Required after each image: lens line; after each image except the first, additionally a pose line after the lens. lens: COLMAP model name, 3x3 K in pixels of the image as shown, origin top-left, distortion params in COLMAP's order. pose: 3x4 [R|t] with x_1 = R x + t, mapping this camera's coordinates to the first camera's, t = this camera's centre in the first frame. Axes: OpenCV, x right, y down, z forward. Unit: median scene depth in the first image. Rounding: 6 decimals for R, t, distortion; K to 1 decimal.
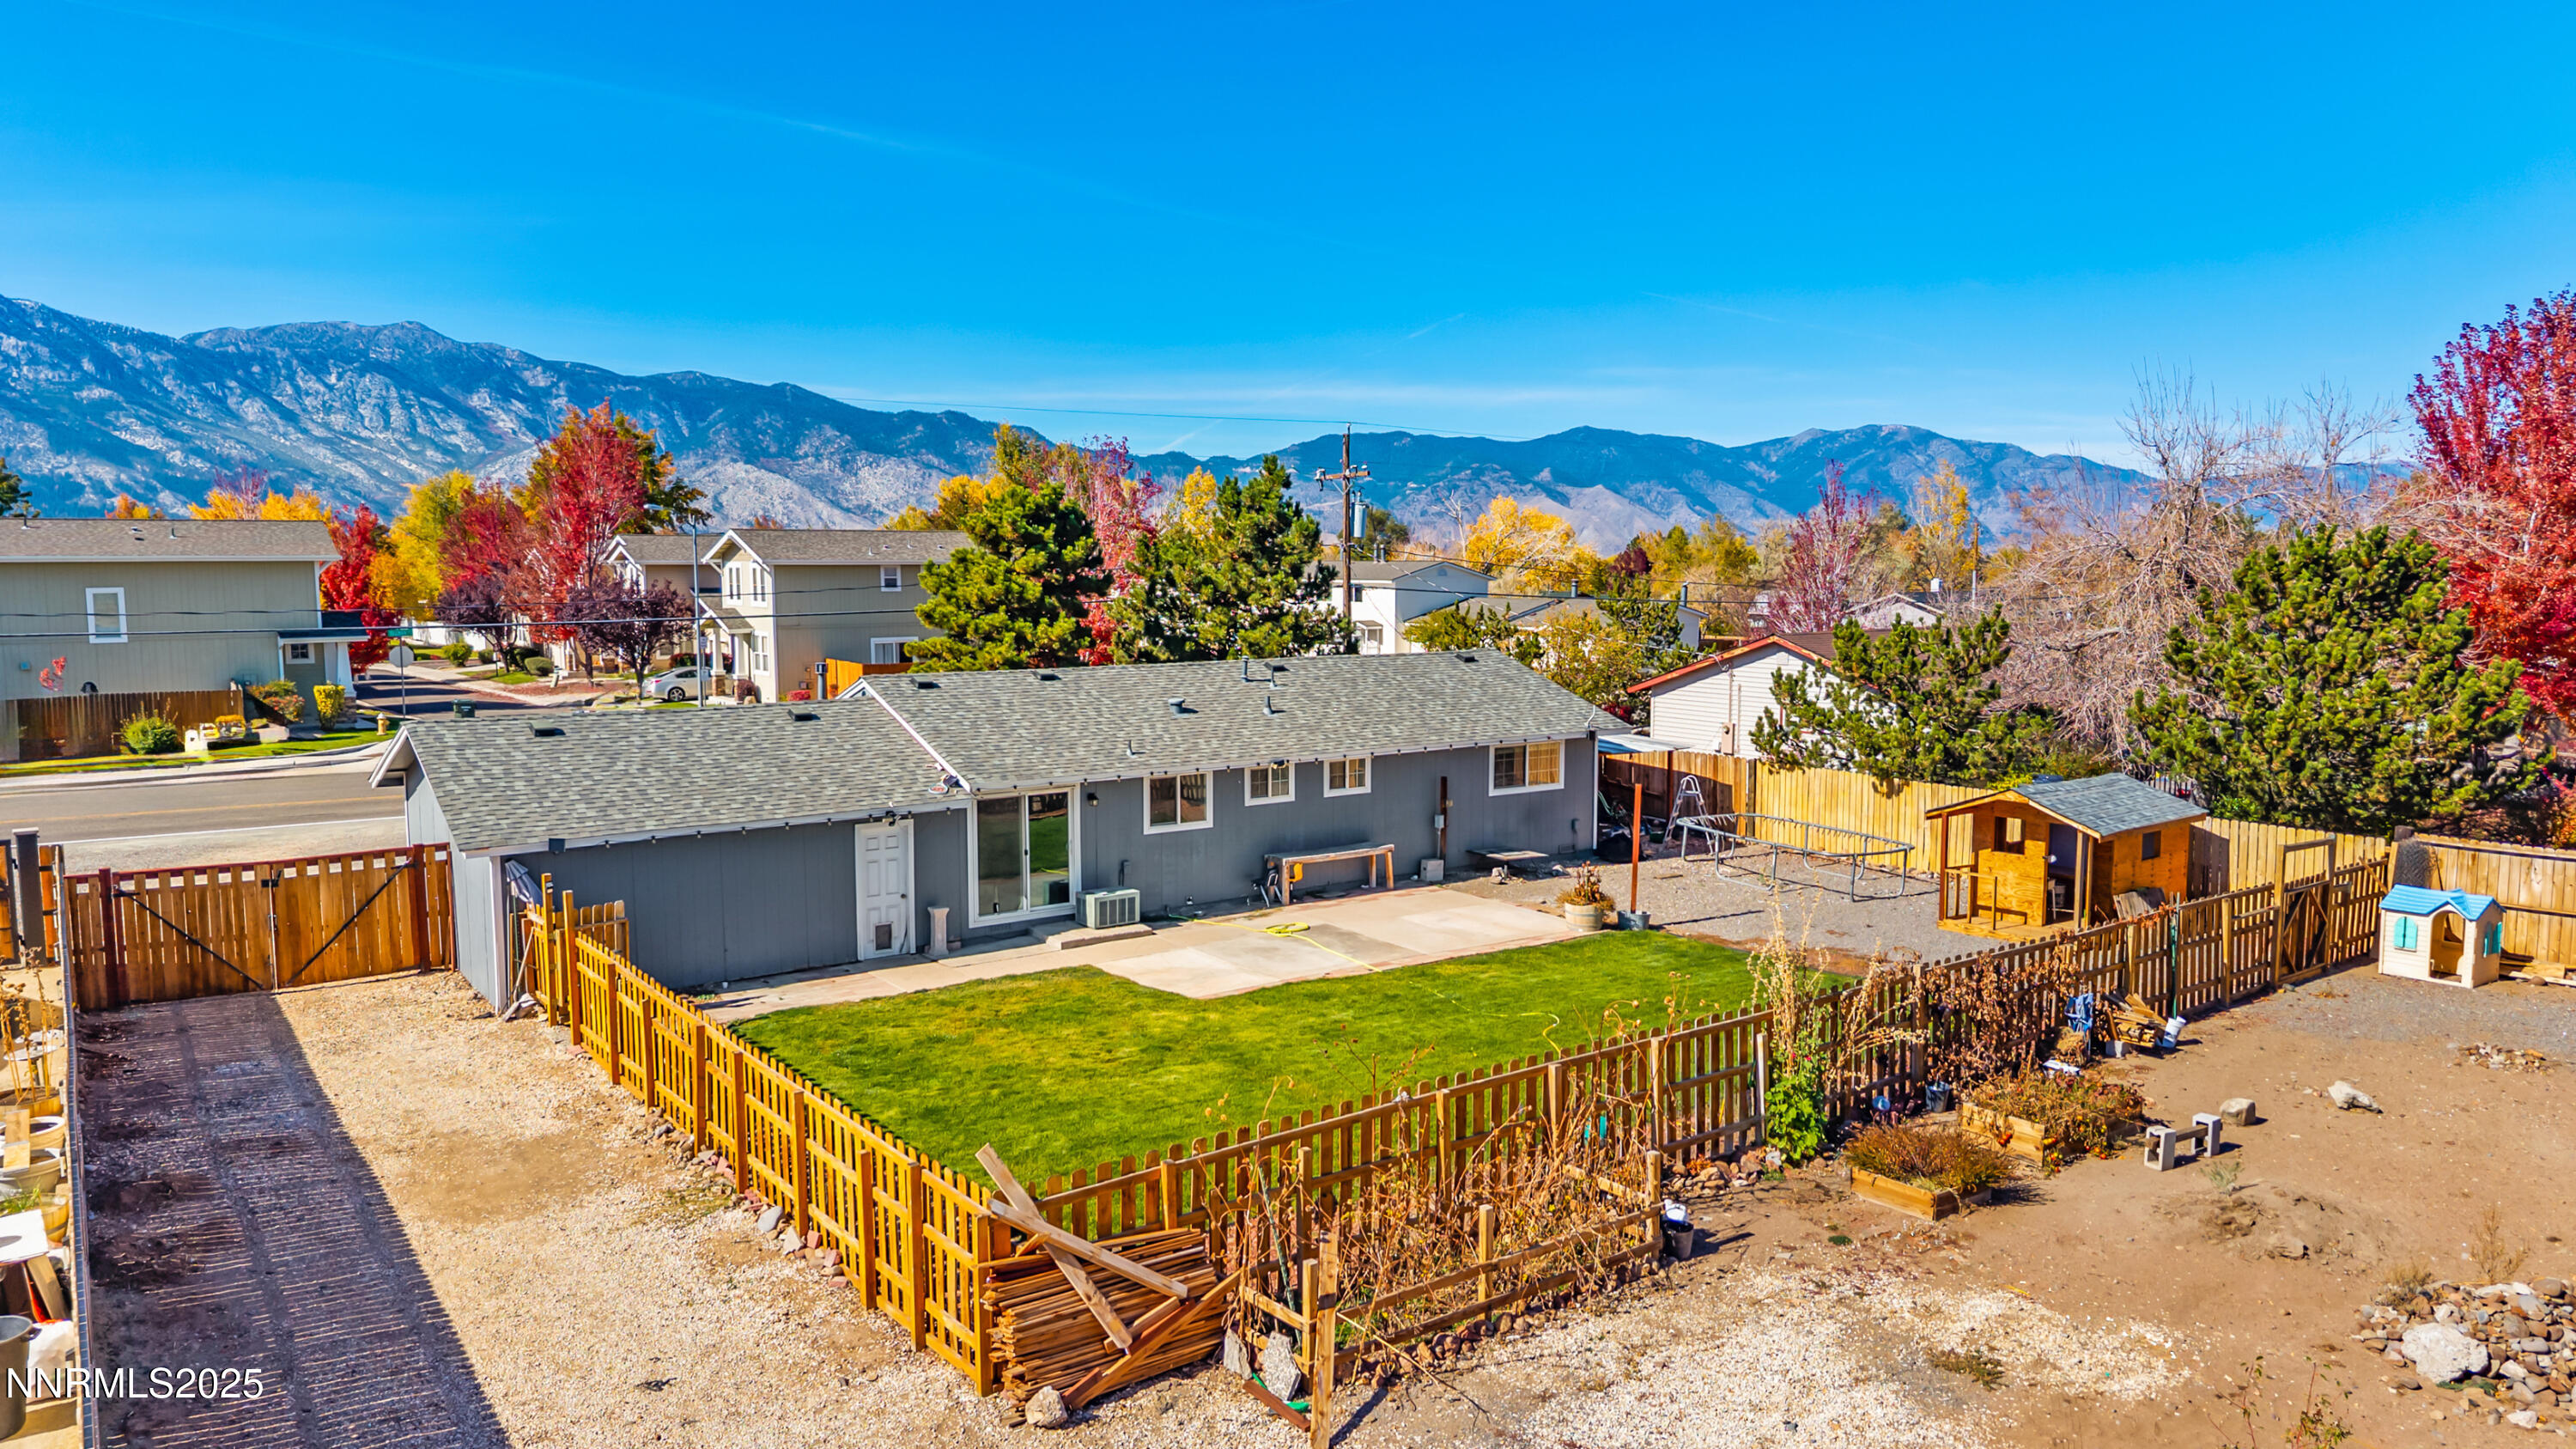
lens RADIAL K [[1731.5, 0, 1260.7], [0, 1731.5, 711.5], [0, 0, 1]] dist [0.022613, -0.033736]
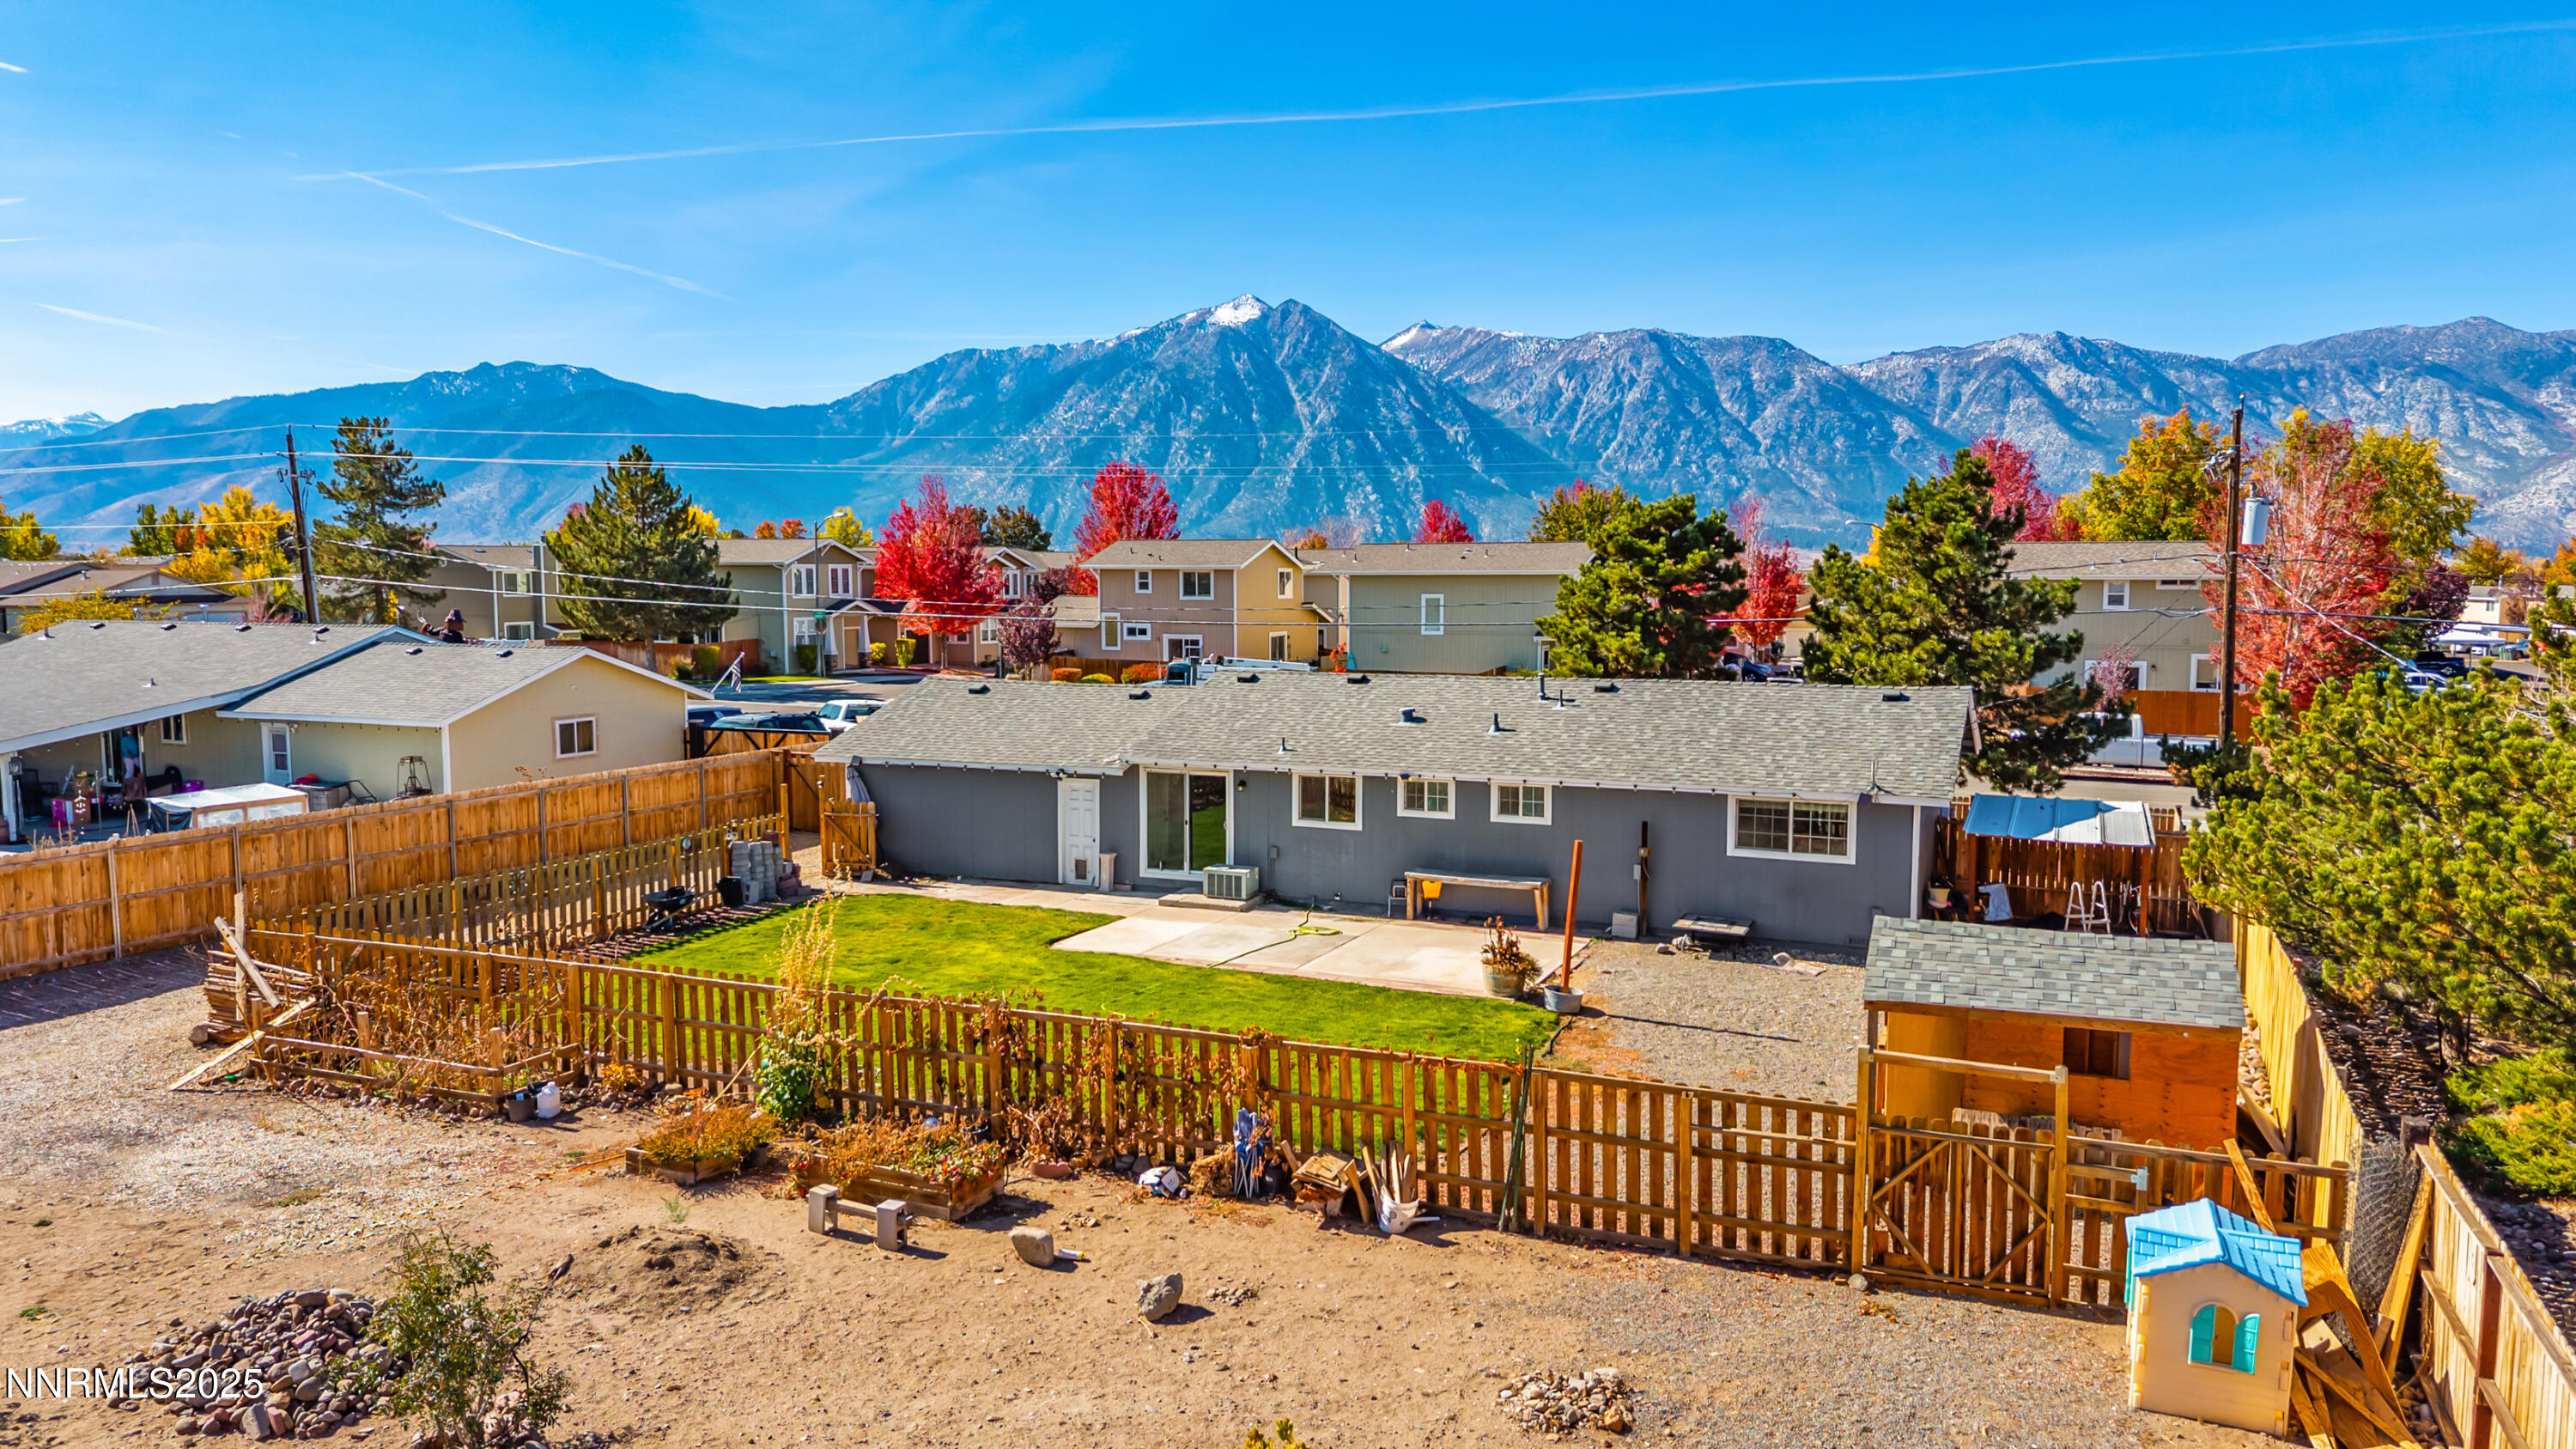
lens RADIAL K [[1731.5, 0, 1316.7], [0, 1731.5, 735.2], [0, 0, 1]] dist [0.022613, -0.033736]
pose [[0.510391, 0.085076, -0.855724, 0.448671], [-0.080259, 0.995463, 0.051099, -0.022195], [0.856189, 0.042599, 0.514904, 0.229969]]
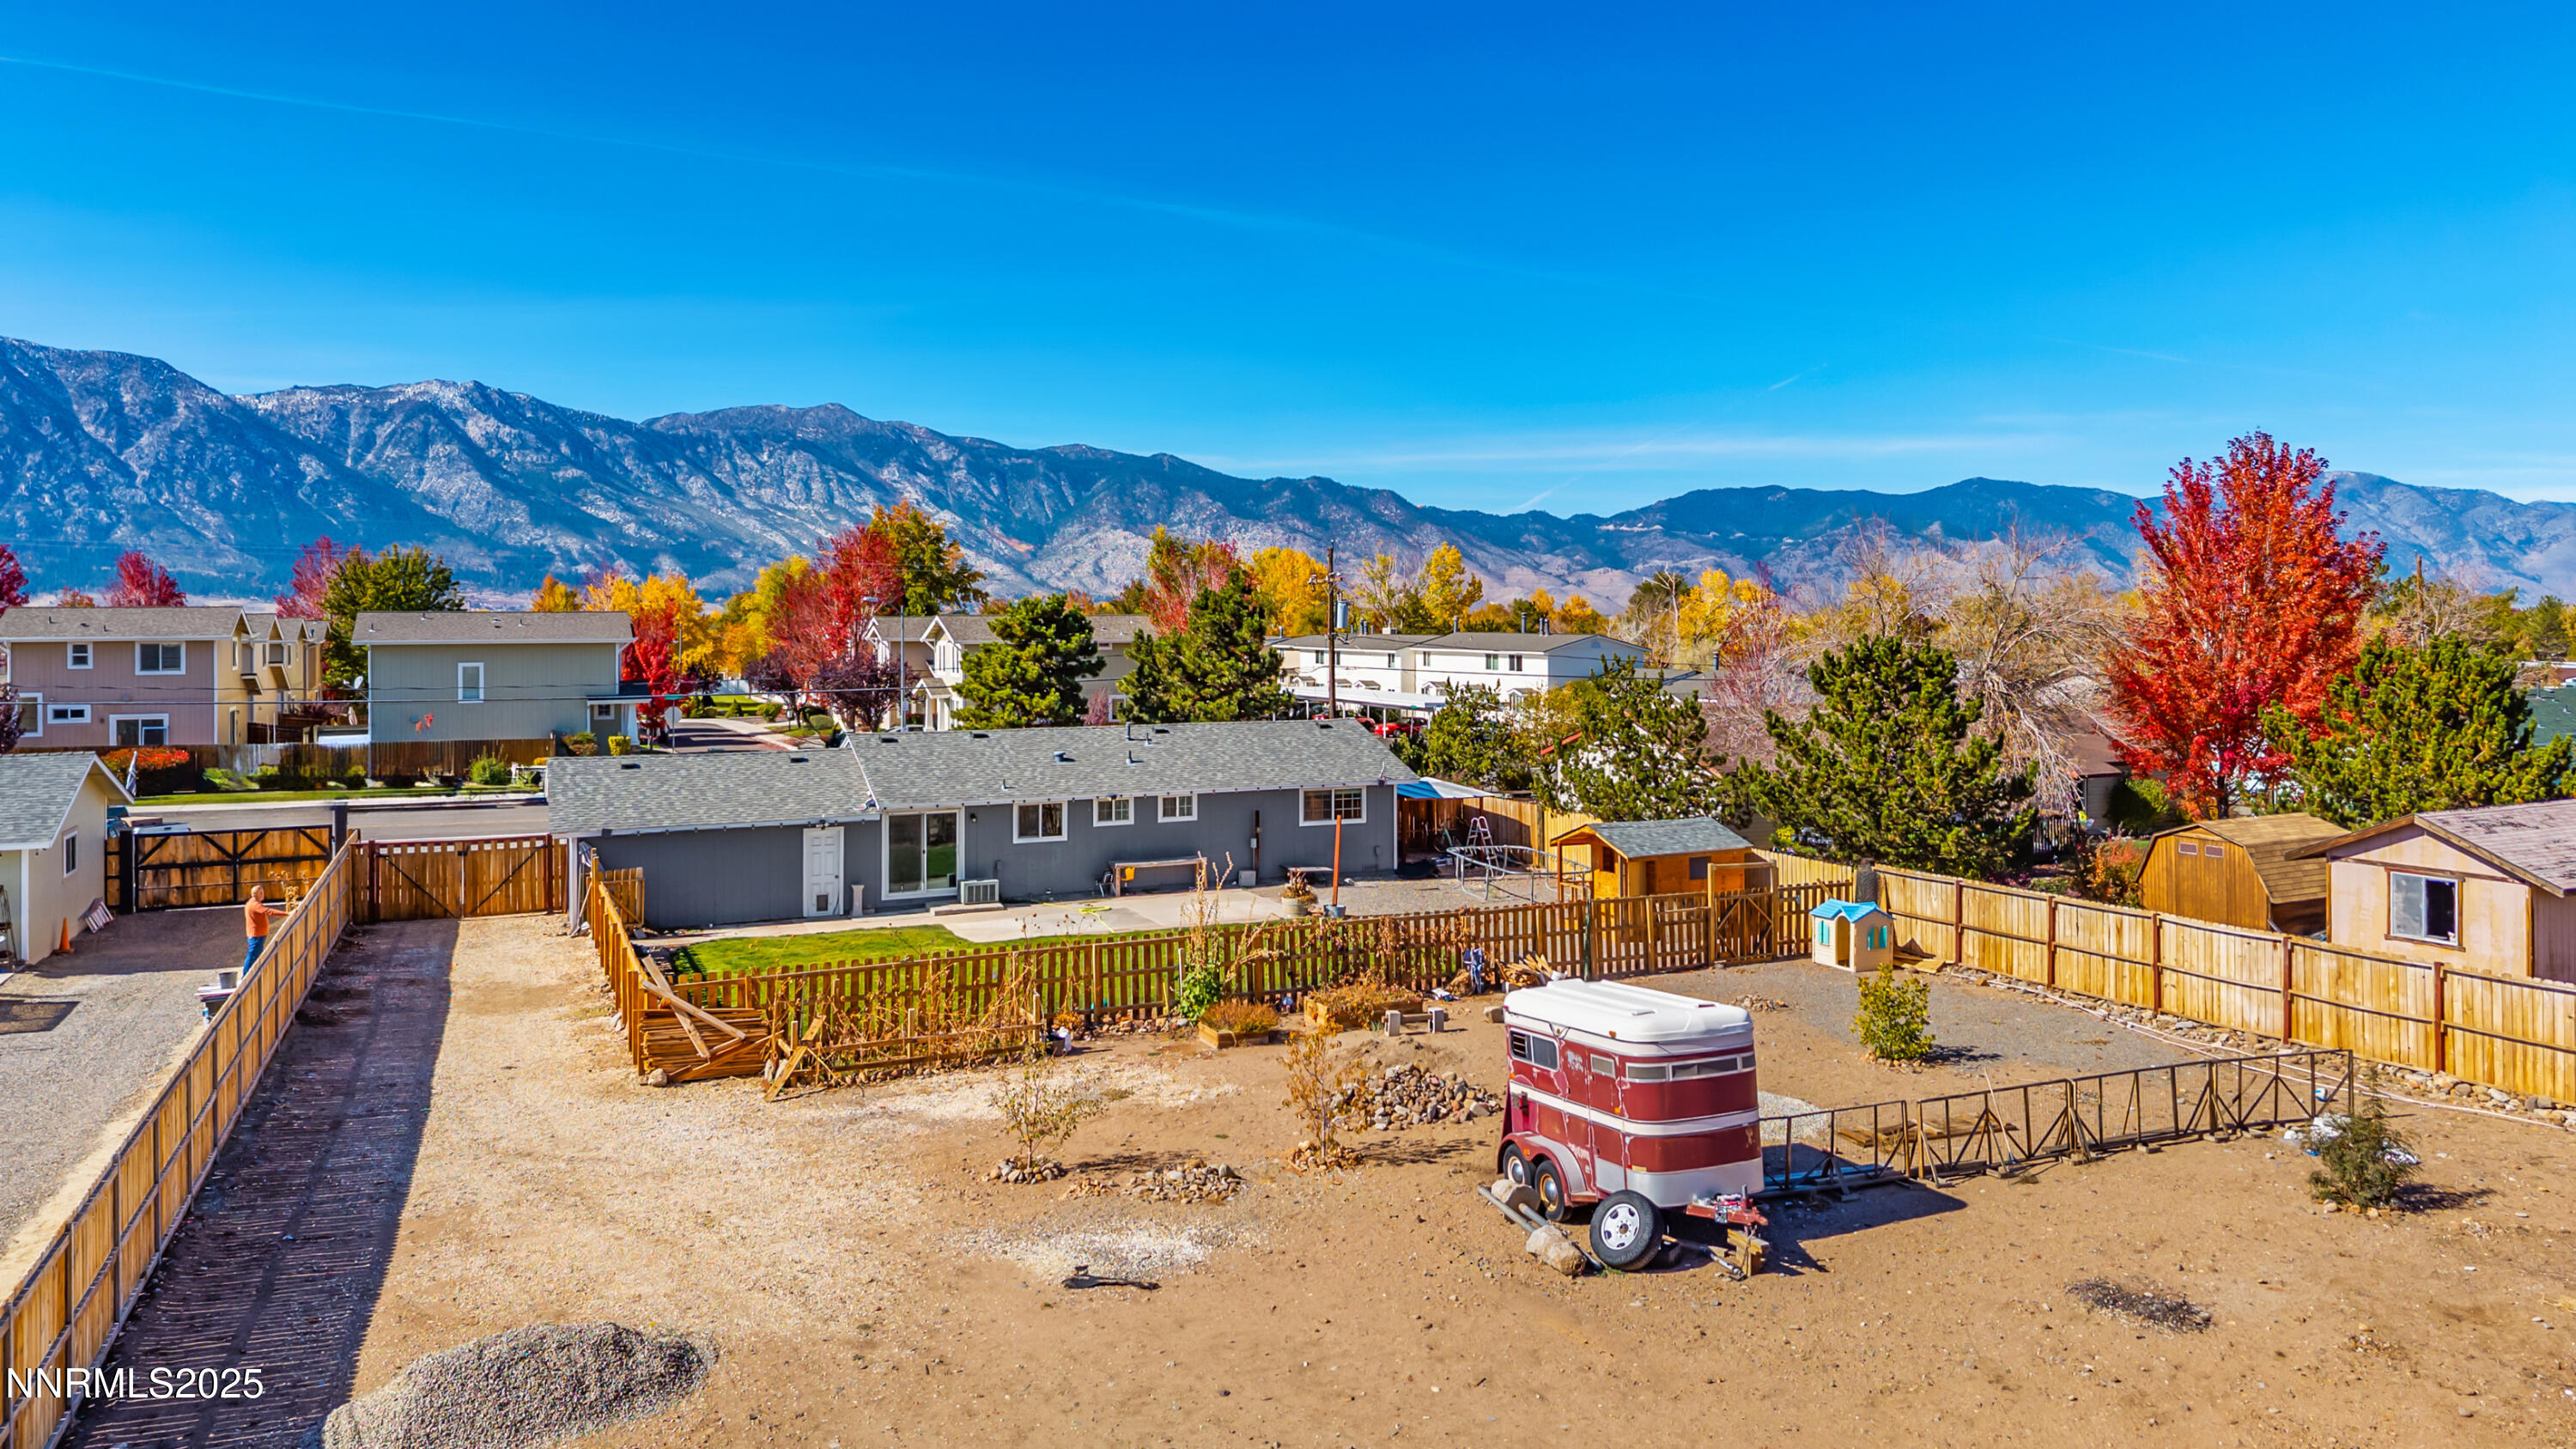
lens RADIAL K [[1731.5, 0, 1284.0], [0, 1731.5, 601.5], [0, 0, 1]] dist [0.022613, -0.033736]
pose [[0.980921, -0.001653, -0.194400, 0.230895], [-0.017347, 0.995231, -0.095991, 0.001864], [0.193632, 0.097532, 0.976214, -0.218467]]
